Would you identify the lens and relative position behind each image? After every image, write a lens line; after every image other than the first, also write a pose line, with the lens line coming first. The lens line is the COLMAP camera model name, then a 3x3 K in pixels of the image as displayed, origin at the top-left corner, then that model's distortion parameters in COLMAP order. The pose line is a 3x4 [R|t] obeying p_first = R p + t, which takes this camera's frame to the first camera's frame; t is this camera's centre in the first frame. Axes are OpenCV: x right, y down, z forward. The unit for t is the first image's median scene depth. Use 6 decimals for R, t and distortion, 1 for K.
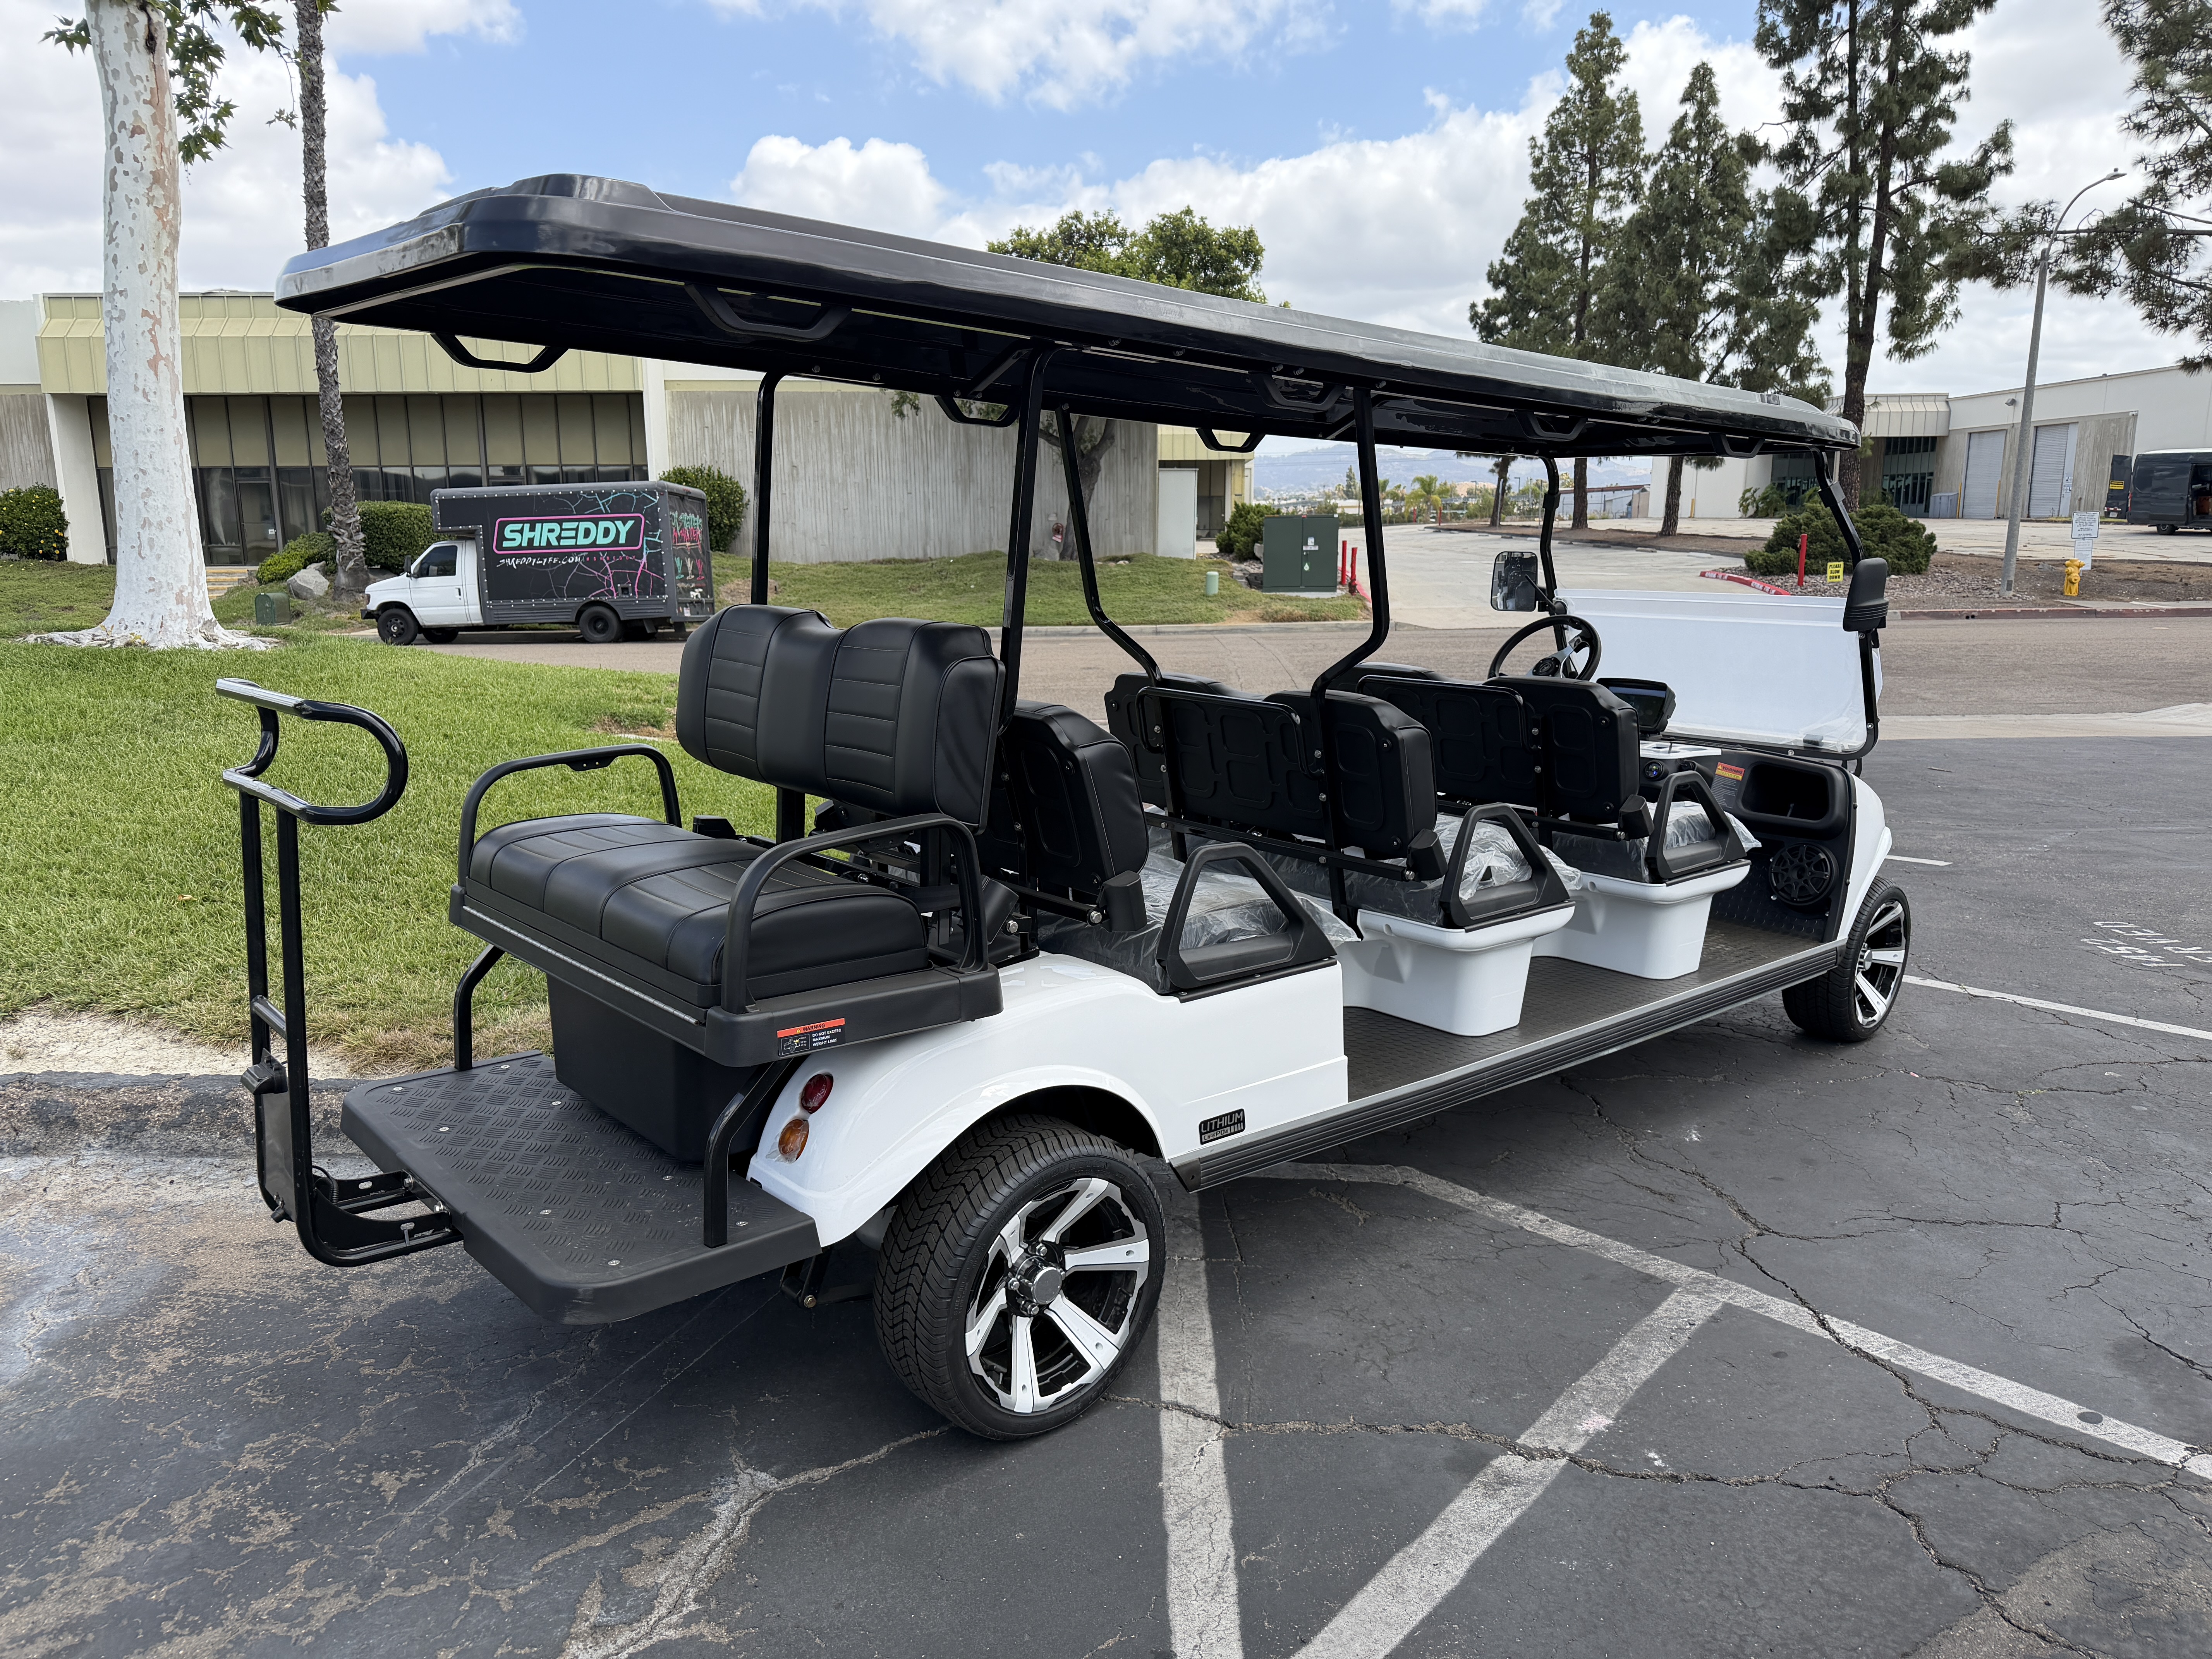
lens RADIAL K [[1559.4, 0, 1114.3], [0, 1559.4, 809.6], [0, 0, 1]] dist [0.045584, -0.069228]
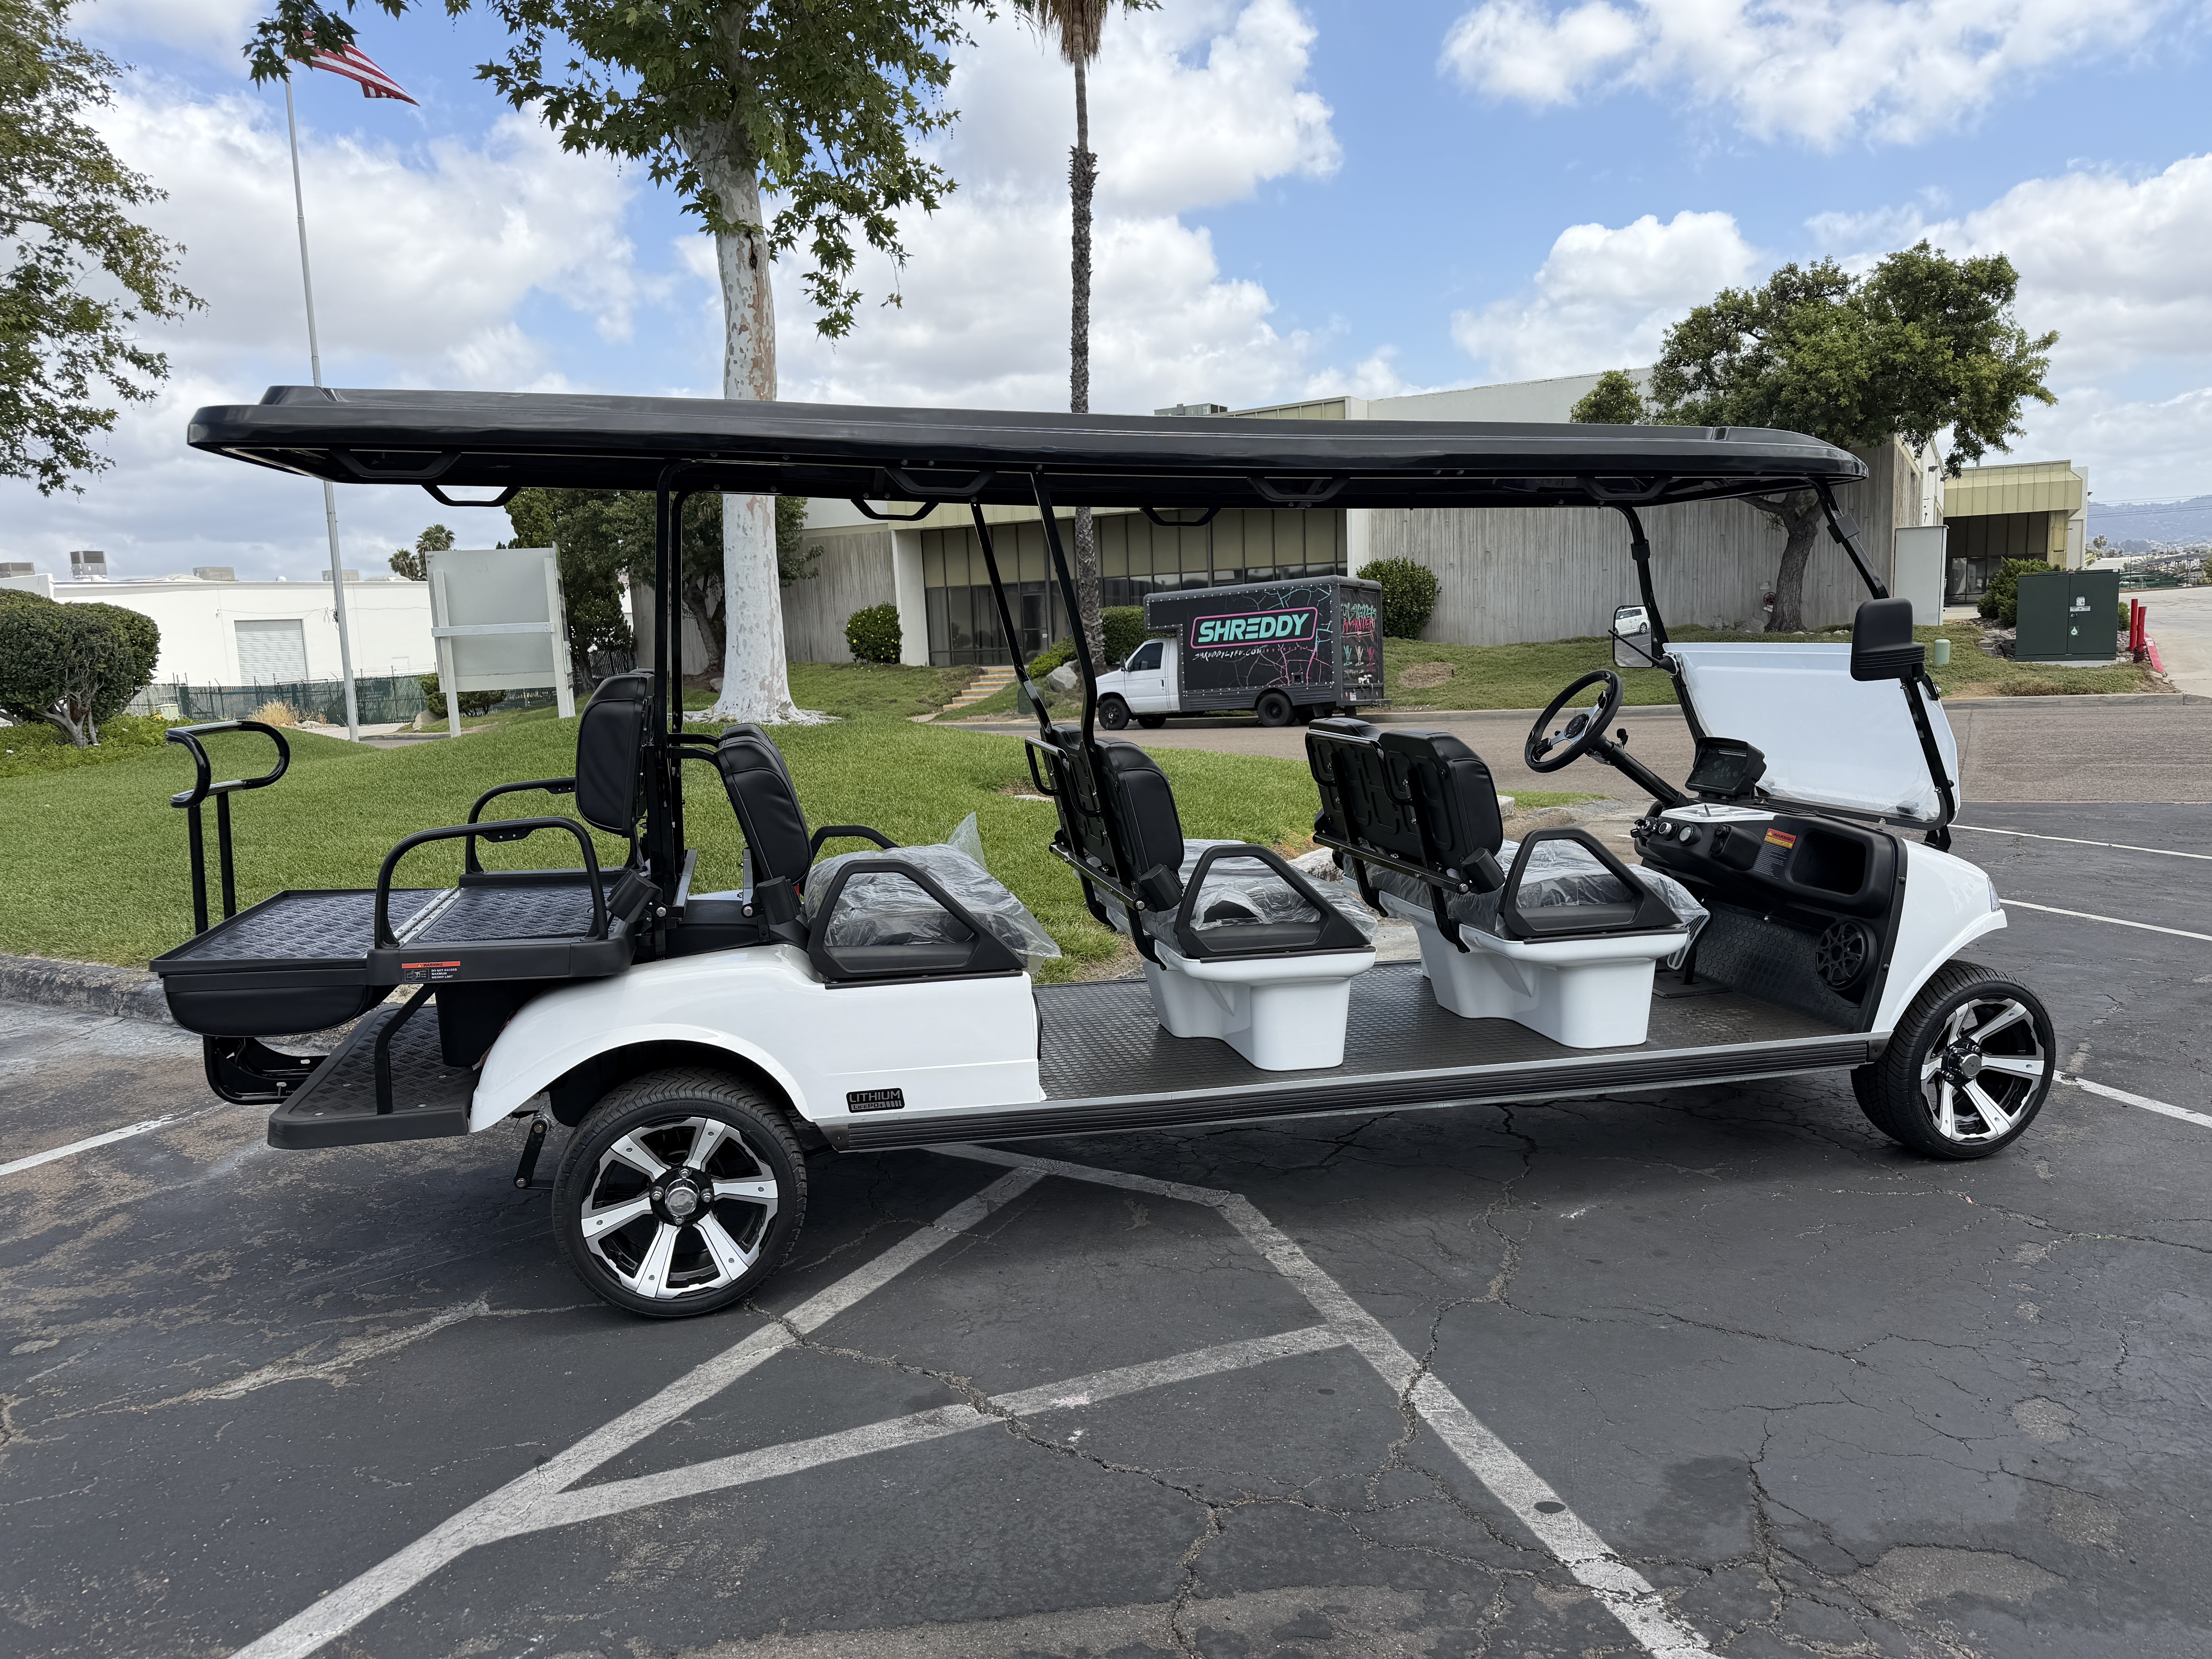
lens RADIAL K [[1536.1, 0, 1108.7], [0, 1536.1, 857.4], [0, 0, 1]] dist [0.054147, -0.068877]
pose [[0.882846, 0.036181, -0.468266, 0.257238], [-0.047388, 0.998802, -0.012170, 0.008673], [0.467265, 0.032935, 0.883504, 0.017546]]
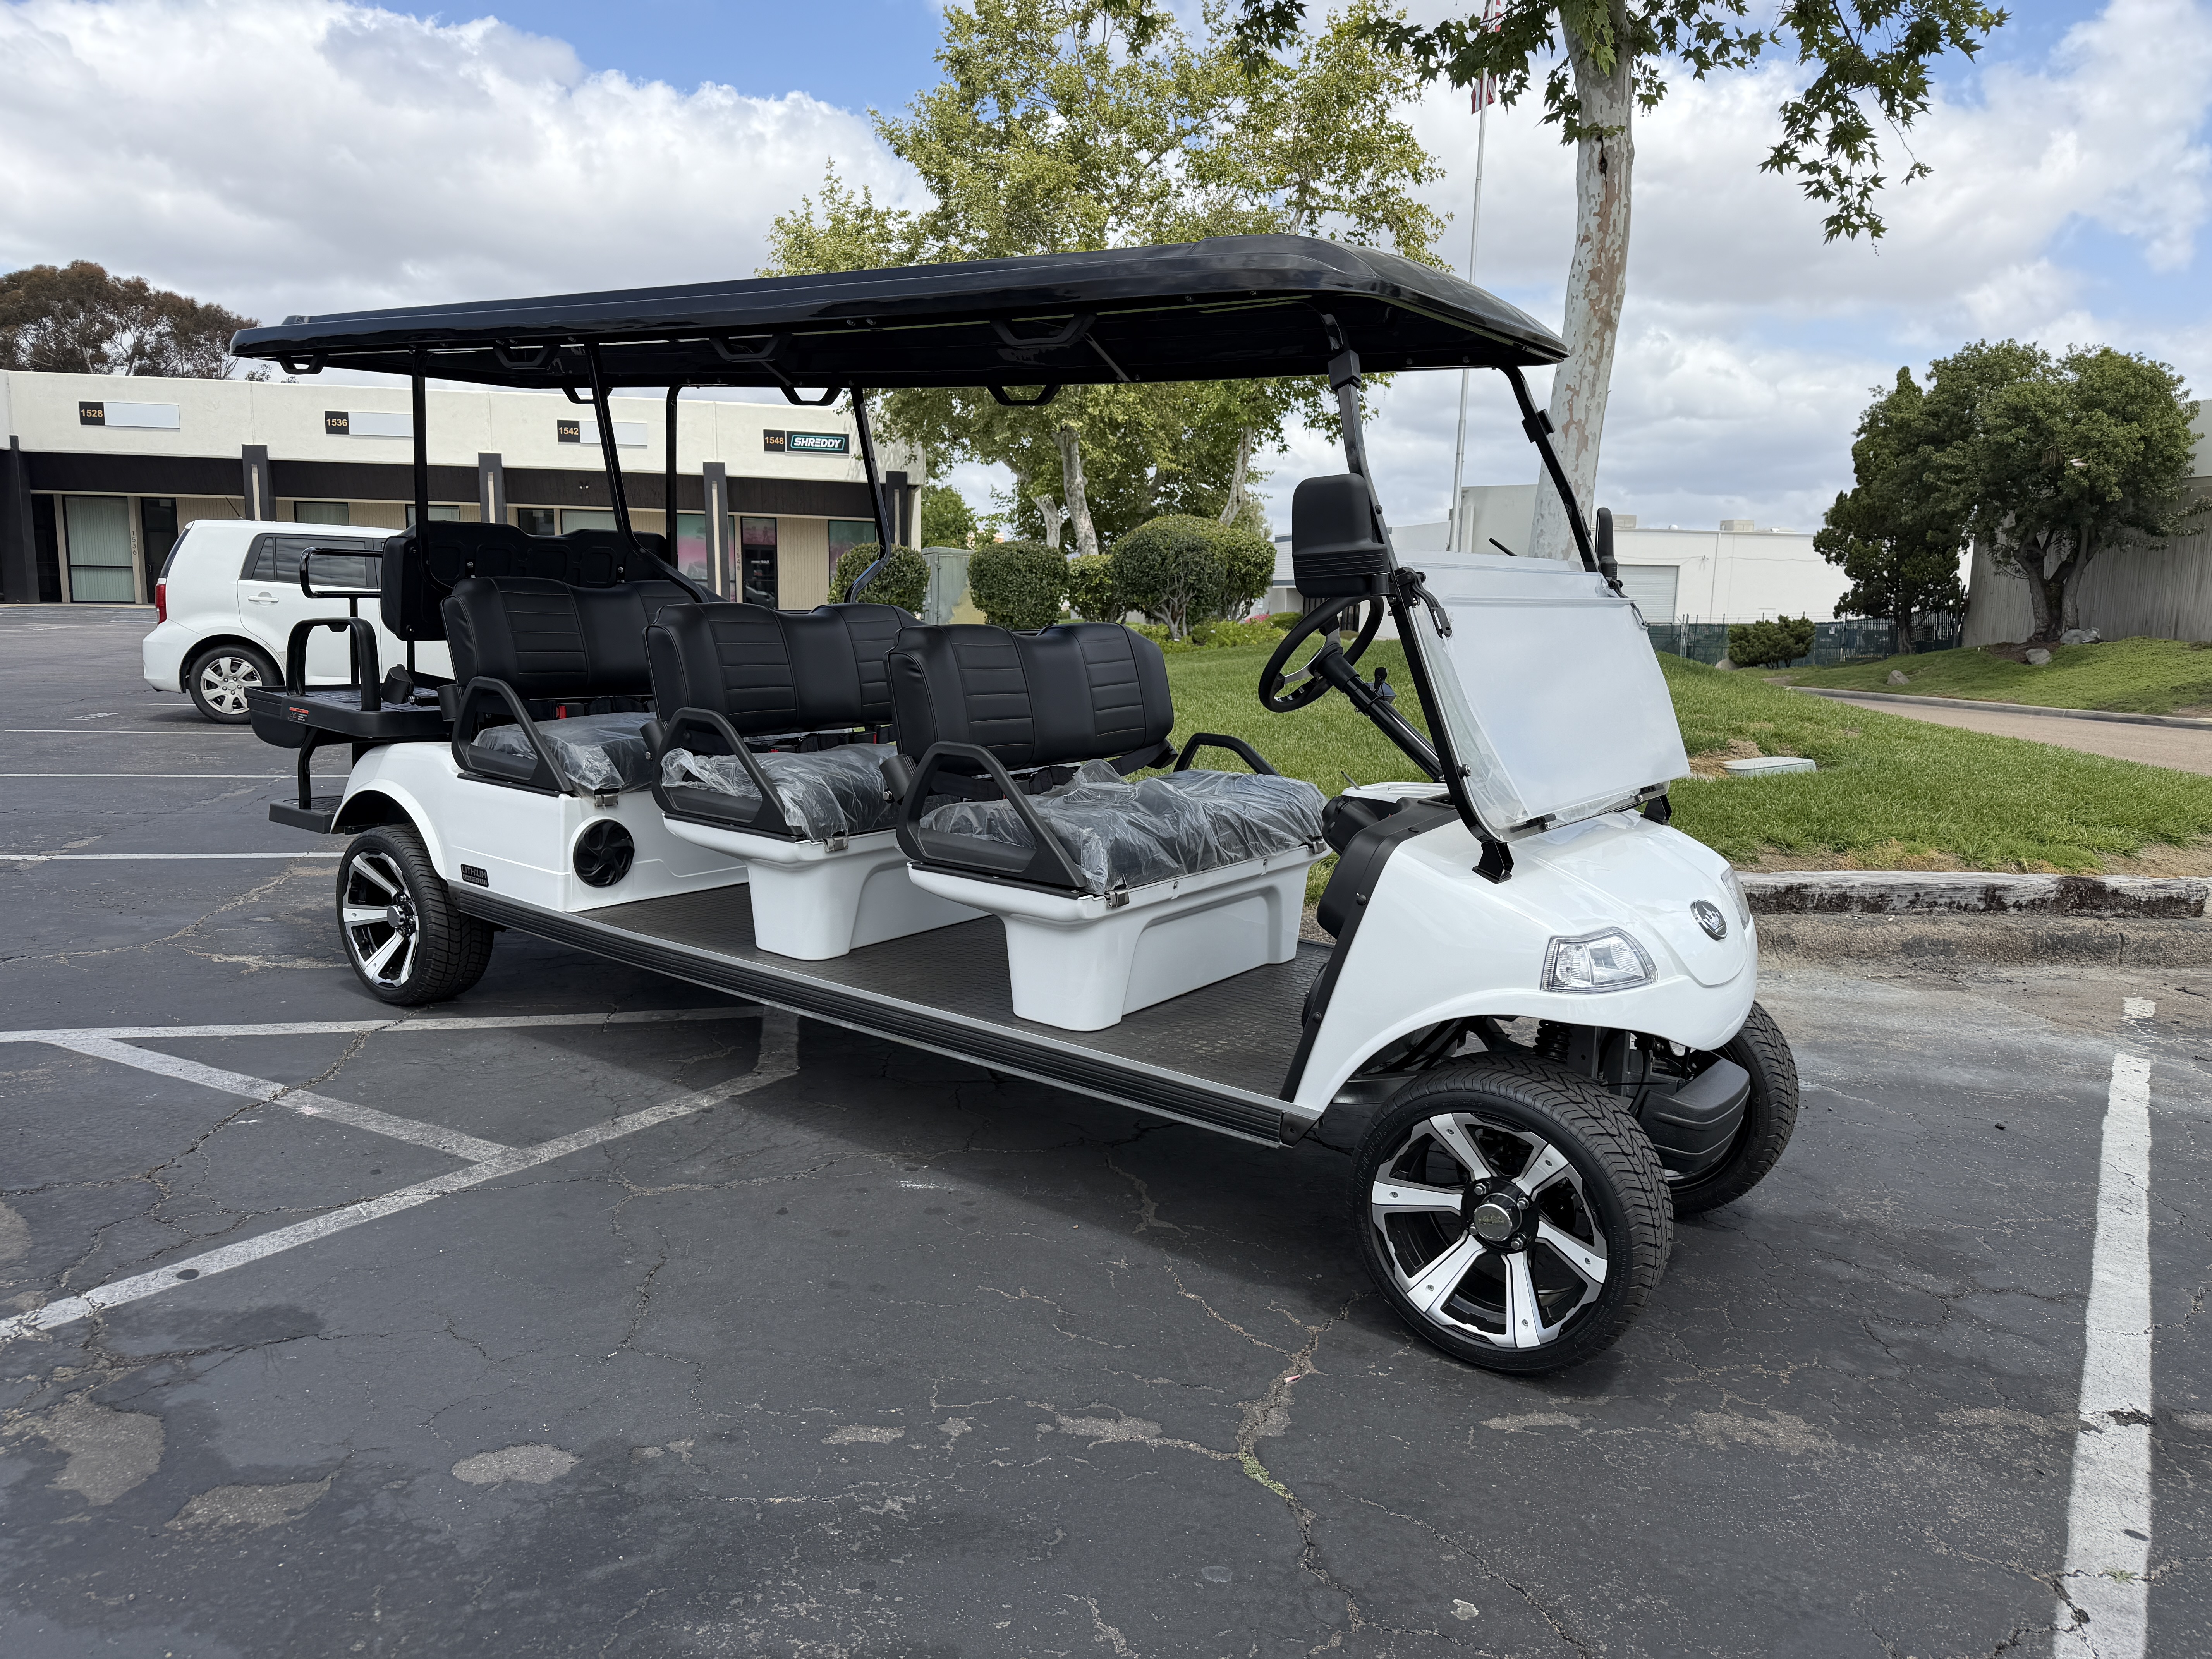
lens RADIAL K [[1536.1, 0, 1108.7], [0, 1536.1, 857.4], [0, 0, 1]] dist [0.054147, -0.068877]
pose [[0.218563, 0.170565, -0.960801, 0.530328], [-0.200788, 0.971398, 0.126771, -0.038067], [0.954942, 0.165210, 0.246559, 0.405267]]
